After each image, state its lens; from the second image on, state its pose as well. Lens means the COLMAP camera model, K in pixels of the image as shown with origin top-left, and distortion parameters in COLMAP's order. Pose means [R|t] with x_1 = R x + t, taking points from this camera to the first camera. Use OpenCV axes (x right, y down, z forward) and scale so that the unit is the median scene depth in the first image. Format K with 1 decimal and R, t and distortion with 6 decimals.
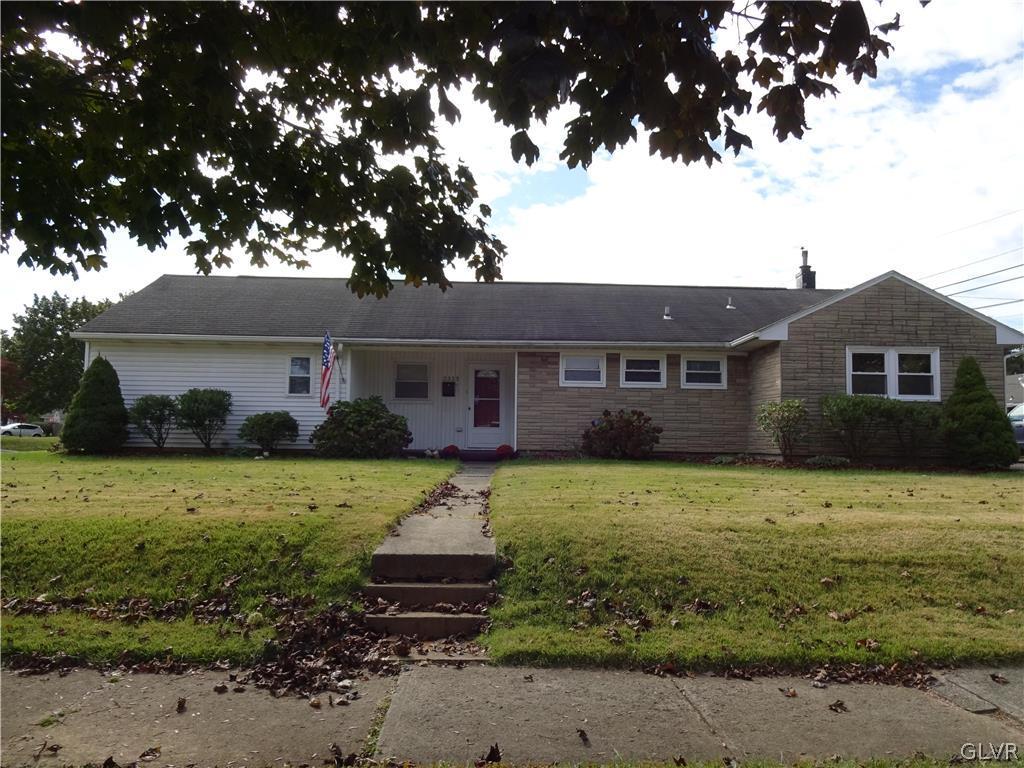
lens RADIAL K [[753.9, 0, 512.0], [0, 753.9, 384.0], [0, 0, 1]] dist [0.001916, 0.004555]
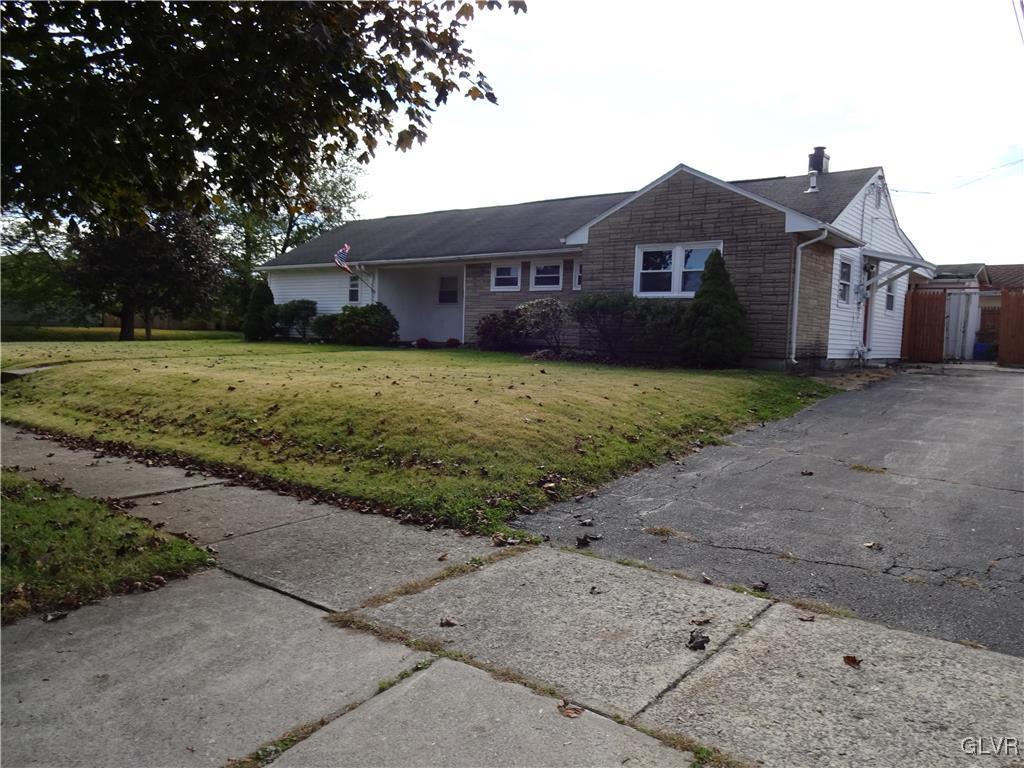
lens RADIAL K [[753.9, 0, 512.0], [0, 753.9, 384.0], [0, 0, 1]] dist [0.001916, 0.004555]
pose [[0.769790, 0.051693, -0.636201, 0.973591], [0.025486, 0.993431, 0.111557, 0.018704], [0.637789, -0.102089, 0.763416, 0.082477]]
